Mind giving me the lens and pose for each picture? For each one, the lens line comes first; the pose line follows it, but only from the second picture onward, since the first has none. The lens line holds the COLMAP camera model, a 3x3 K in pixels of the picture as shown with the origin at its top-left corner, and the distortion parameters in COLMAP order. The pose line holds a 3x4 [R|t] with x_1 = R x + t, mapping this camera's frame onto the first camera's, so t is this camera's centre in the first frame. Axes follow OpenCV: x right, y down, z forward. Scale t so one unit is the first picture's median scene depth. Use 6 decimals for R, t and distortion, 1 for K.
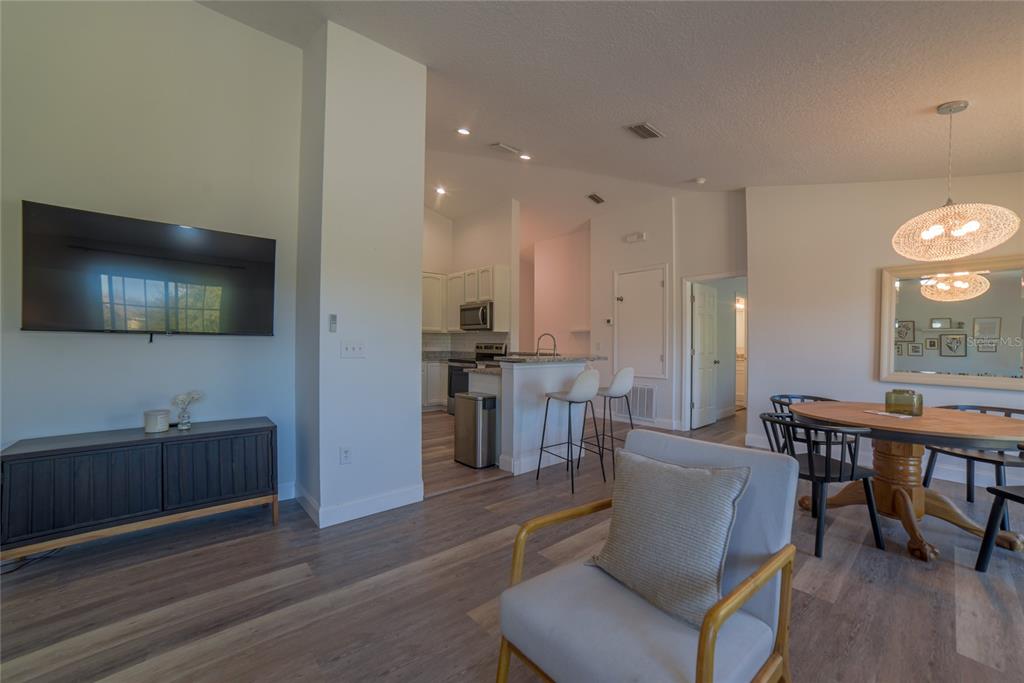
lens RADIAL K [[406.3, 0, 505.6], [0, 406.3, 343.4], [0, 0, 1]] dist [-0.085915, 0.033974]
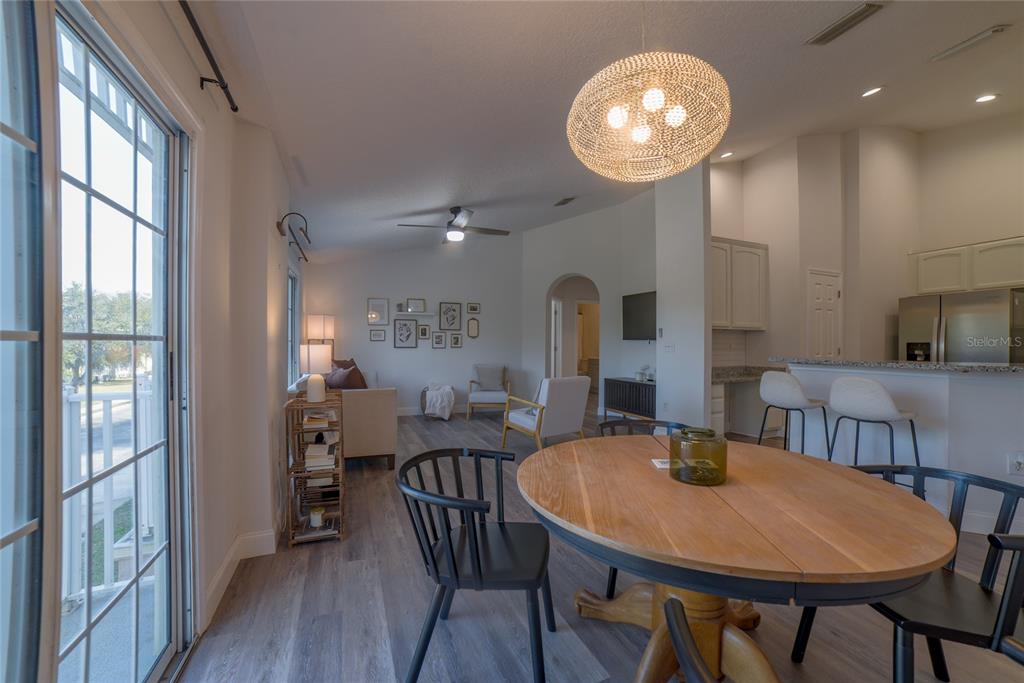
lens RADIAL K [[406.3, 0, 505.6], [0, 406.3, 343.4], [0, 0, 1]] dist [-0.085915, 0.033974]
pose [[-0.320579, -0.006529, -0.947199, 0.647357], [-0.002997, 0.999978, -0.005879, 0.003958], [0.947217, 0.000954, -0.320591, 0.373987]]
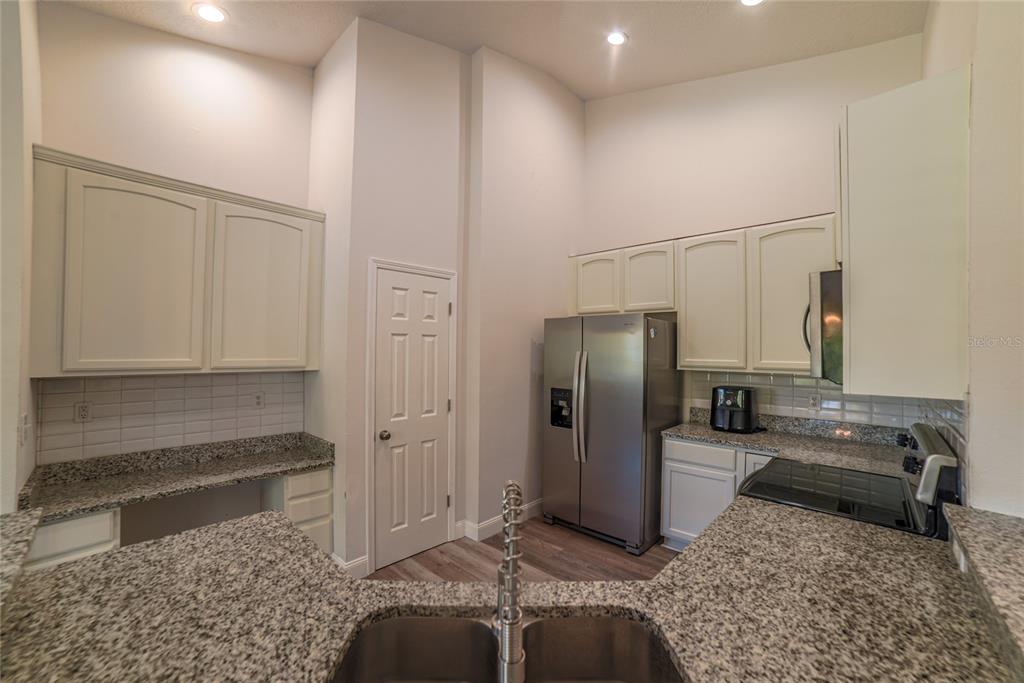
lens RADIAL K [[406.3, 0, 505.6], [0, 406.3, 343.4], [0, 0, 1]] dist [-0.085915, 0.033974]
pose [[0.102281, -0.019396, -0.994566, 0.174421], [-0.007798, 0.999764, -0.020299, -0.051764], [0.994725, 0.009832, 0.102106, 0.781132]]
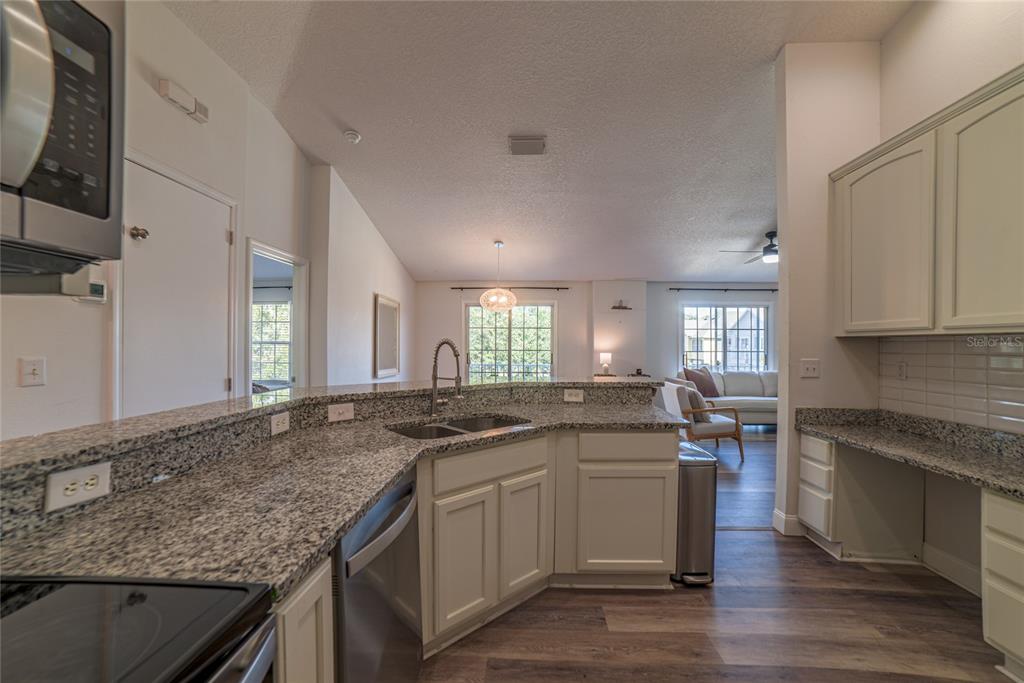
lens RADIAL K [[406.3, 0, 505.6], [0, 406.3, 343.4], [0, 0, 1]] dist [-0.085915, 0.033974]
pose [[-0.724900, -0.010368, 0.688776, -0.178299], [-0.012939, 0.999915, 0.001434, -0.018227], [-0.688732, -0.007872, -0.724973, 0.994979]]
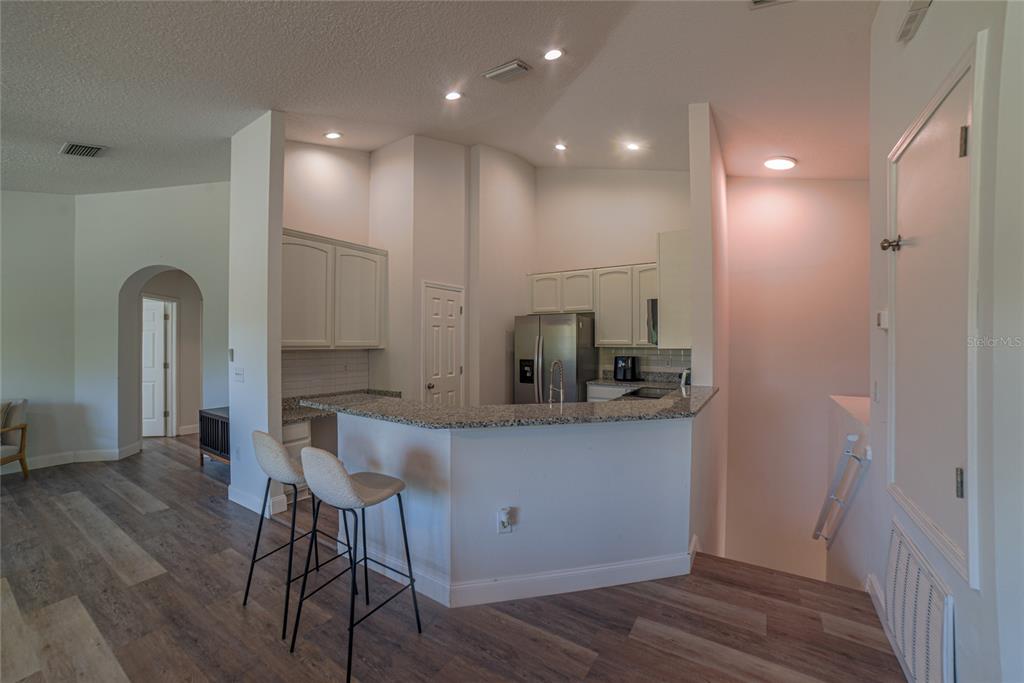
lens RADIAL K [[406.3, 0, 505.6], [0, 406.3, 343.4], [0, 0, 1]] dist [-0.085915, 0.033974]
pose [[0.278717, -0.004184, -0.960364, 0.465795], [0.003397, 0.999989, -0.003371, -0.035227], [0.960367, -0.002323, 0.278728, 0.626643]]
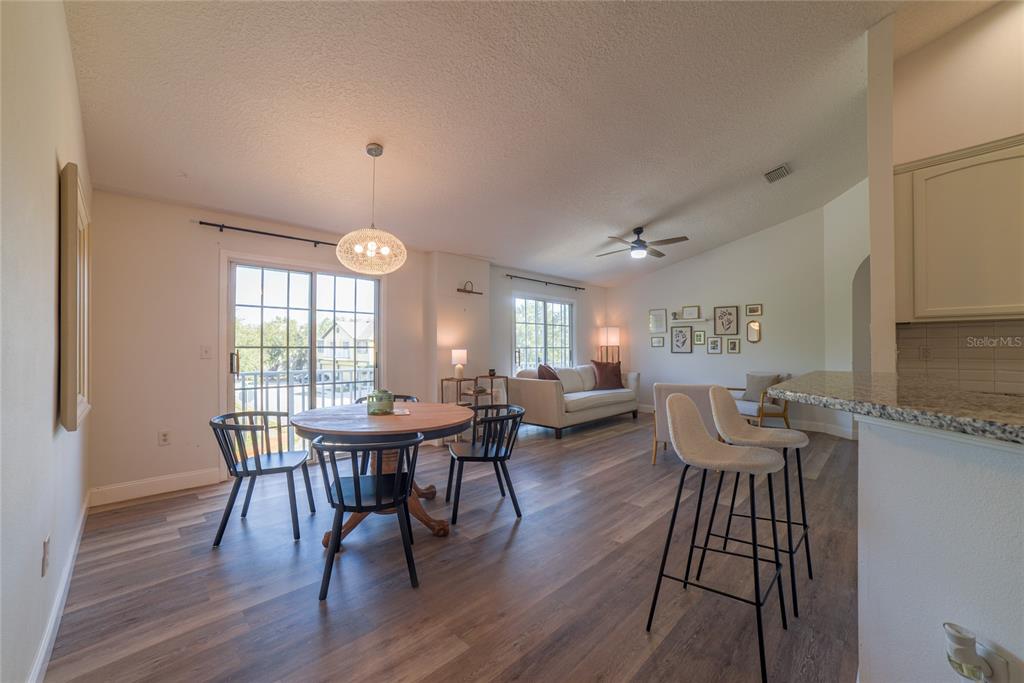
lens RADIAL K [[406.3, 0, 505.6], [0, 406.3, 343.4], [0, 0, 1]] dist [-0.085915, 0.033974]
pose [[-0.996847, -0.007575, -0.078991, 0.315451], [-0.006428, 0.999870, -0.014766, 0.002801], [0.079092, -0.014212, -0.996766, 0.849401]]
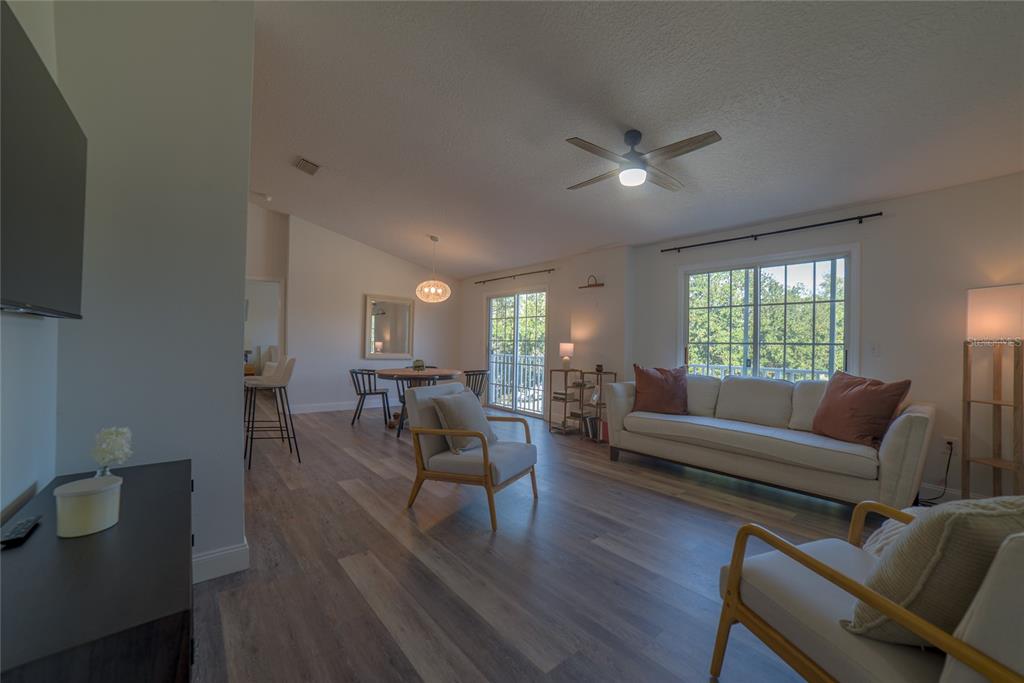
lens RADIAL K [[406.3, 0, 505.6], [0, 406.3, 343.4], [0, 0, 1]] dist [-0.085915, 0.033974]
pose [[0.024696, -0.010260, 0.999642, -0.493694], [-0.018810, 0.999766, 0.010726, -0.001923], [-0.999518, -0.019068, 0.024497, 0.186432]]
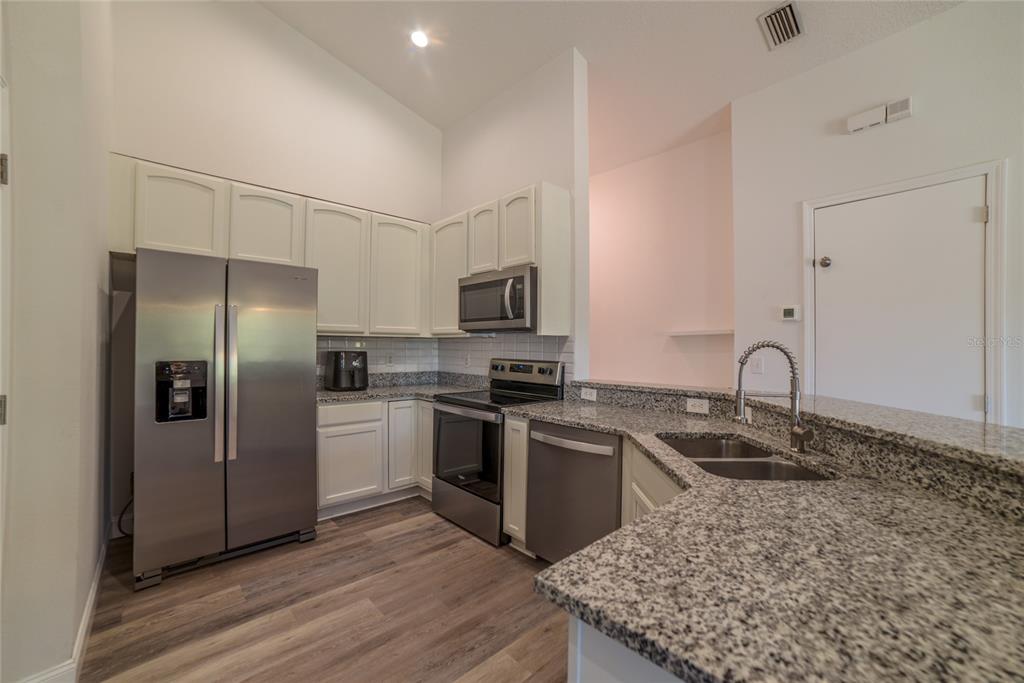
lens RADIAL K [[406.3, 0, 505.6], [0, 406.3, 343.4], [0, 0, 1]] dist [-0.085915, 0.033974]
pose [[0.999299, -0.000007, 0.037428, -0.081429], [0.000161, 0.999991, -0.004129, -0.018505], [-0.037428, 0.004132, 0.999291, 0.569305]]
